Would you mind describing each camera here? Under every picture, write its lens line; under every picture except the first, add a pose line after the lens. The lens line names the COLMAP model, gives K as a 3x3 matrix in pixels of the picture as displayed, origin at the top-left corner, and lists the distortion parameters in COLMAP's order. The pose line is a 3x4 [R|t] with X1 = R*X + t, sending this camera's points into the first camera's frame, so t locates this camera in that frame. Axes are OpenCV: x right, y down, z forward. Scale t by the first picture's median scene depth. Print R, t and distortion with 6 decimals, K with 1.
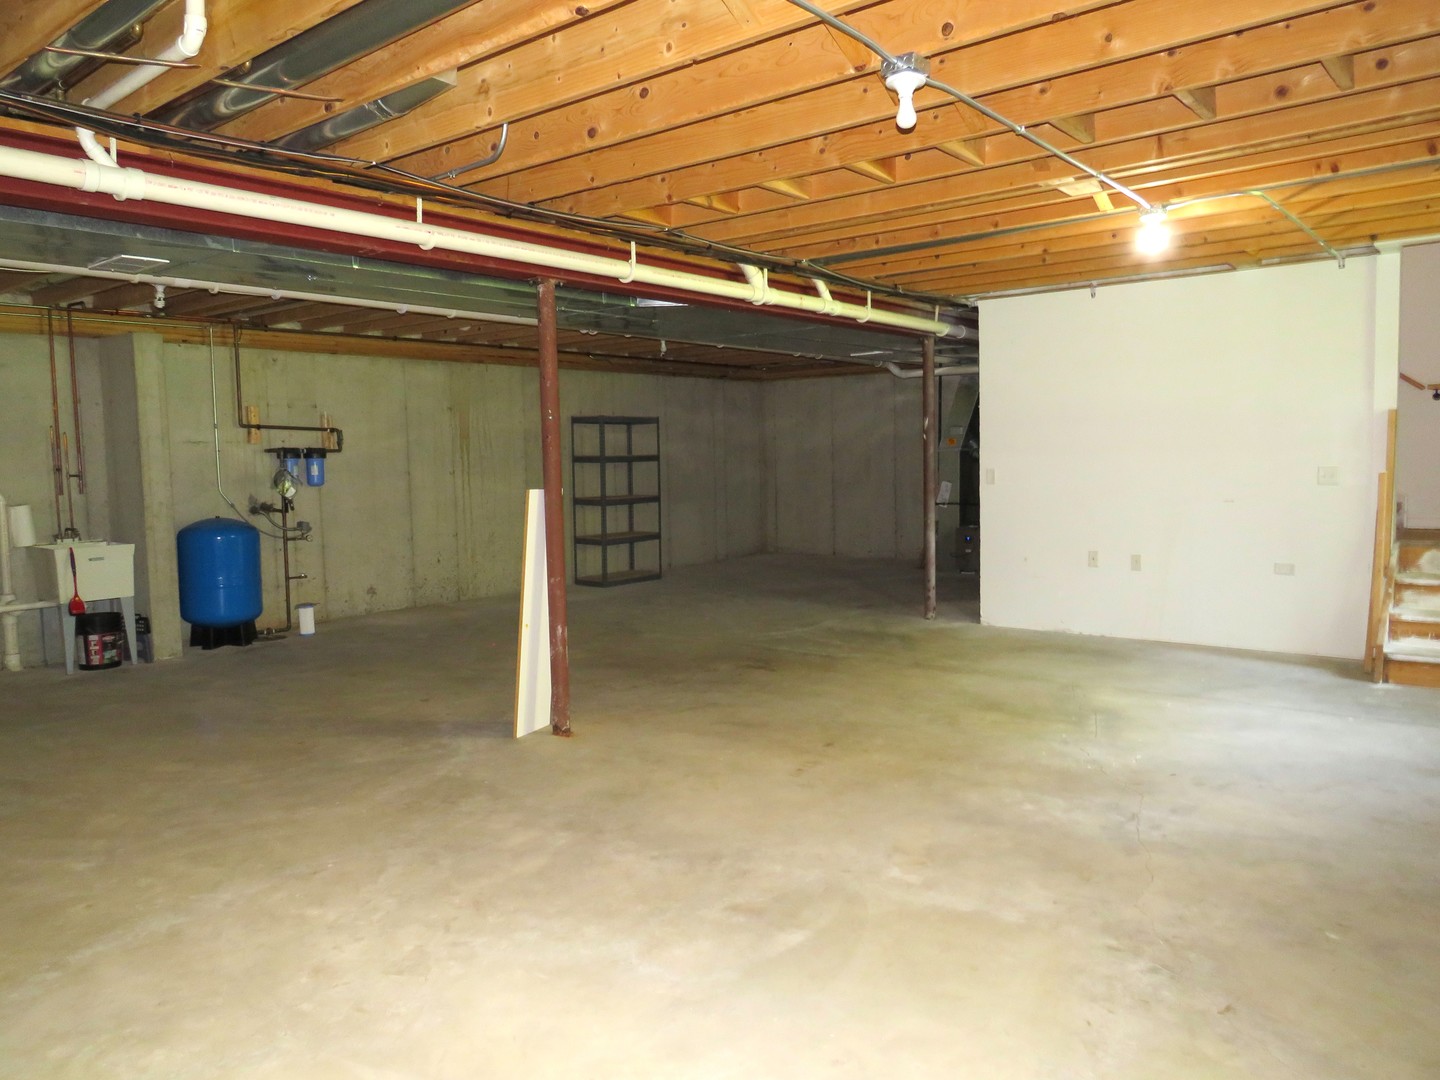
lens RADIAL K [[1016.0, 0, 715.8], [0, 1016.0, 537.2], [0, 0, 1]] dist [-0.053363, 0.039458]
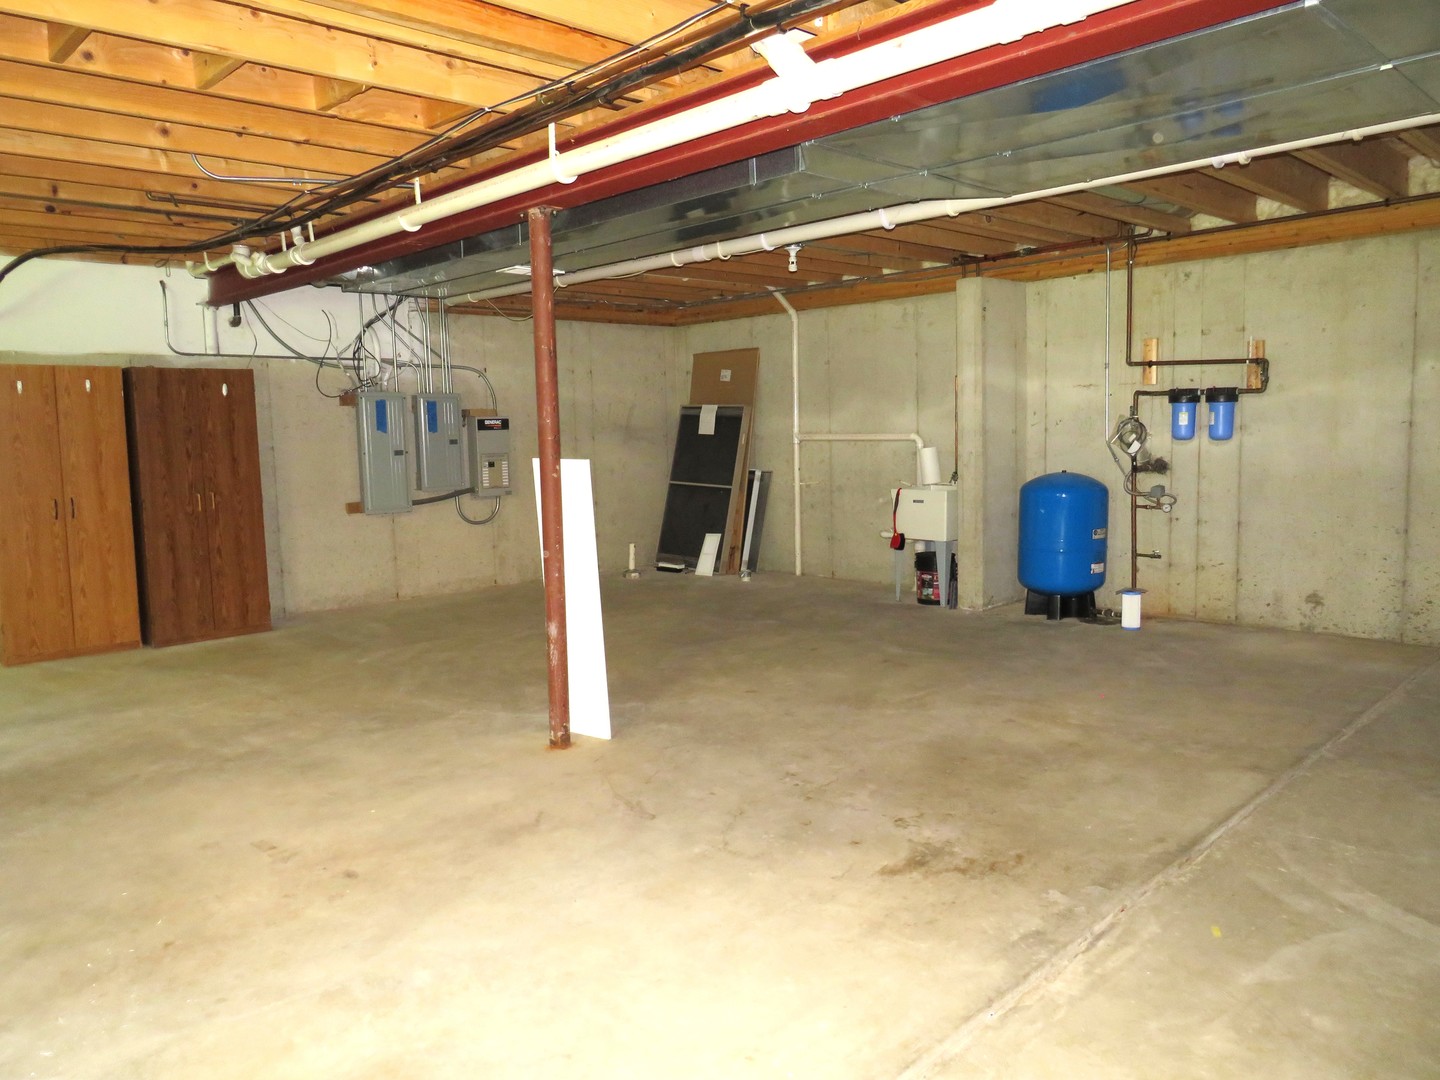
lens RADIAL K [[1016.0, 0, 715.8], [0, 1016.0, 537.2], [0, 0, 1]] dist [-0.053363, 0.039458]
pose [[-0.144142, 0.136186, -0.980141, 0.424913], [-0.053912, 0.987933, 0.145197, -0.073542], [0.988087, 0.073771, -0.135061, 0.809670]]
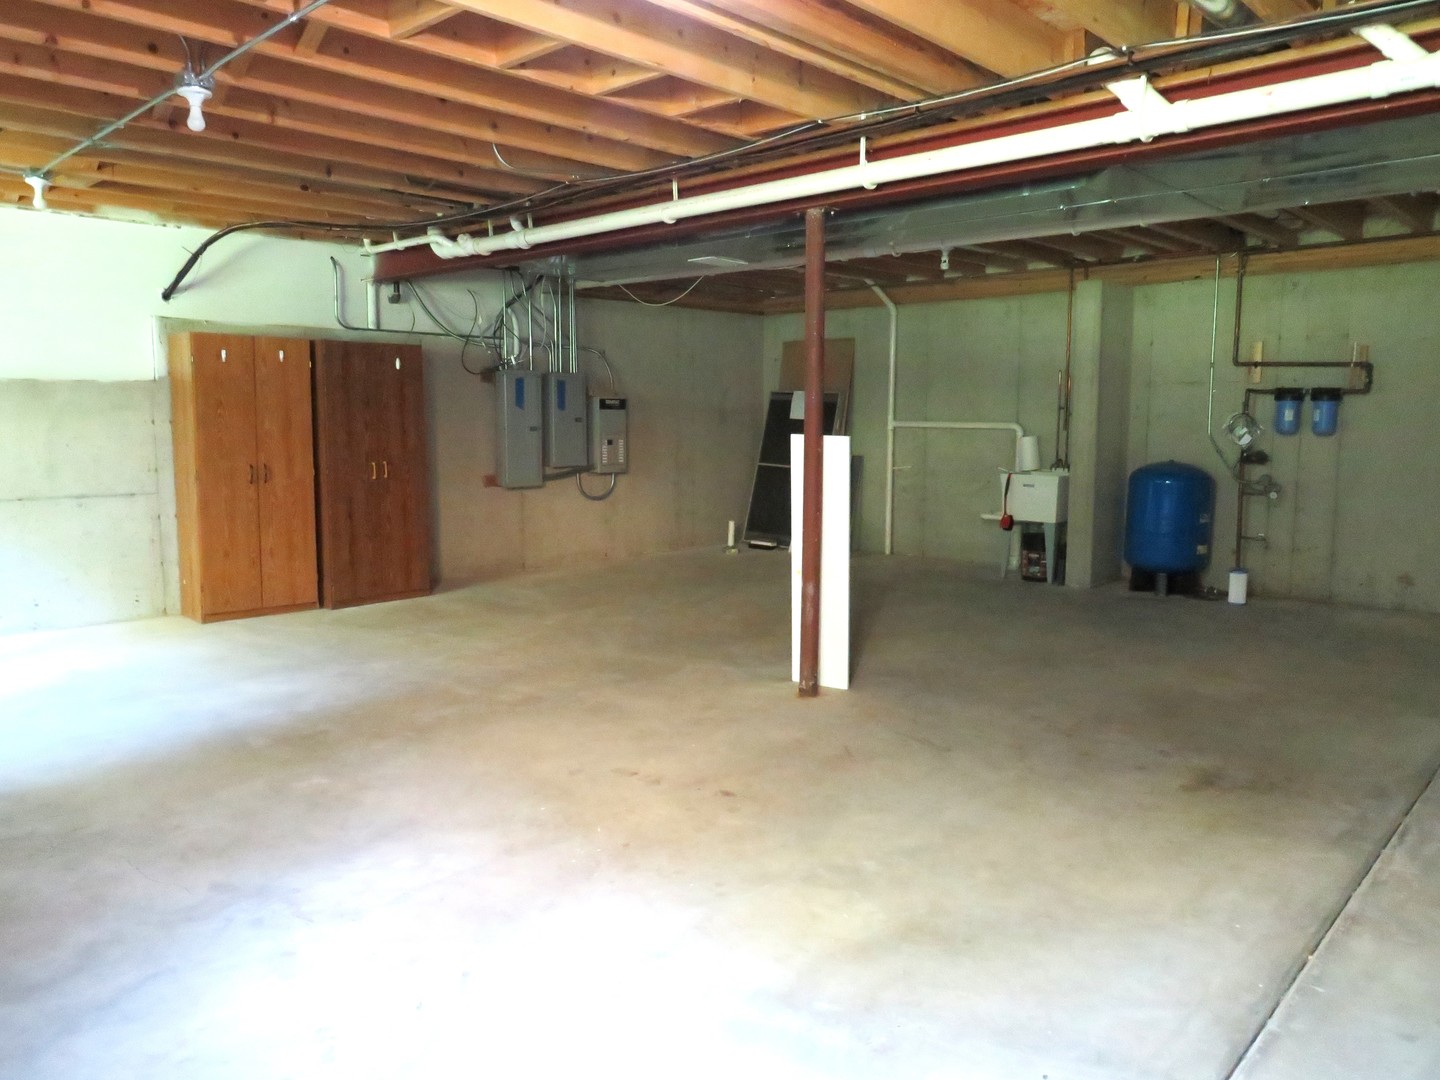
lens RADIAL K [[1016.0, 0, 715.8], [0, 1016.0, 537.2], [0, 0, 1]] dist [-0.053363, 0.039458]
pose [[-0.096732, 0.145113, -0.984675, 0.508800], [-0.080321, 0.984950, 0.153044, -0.058900], [0.992064, 0.093895, -0.083621, 0.642040]]
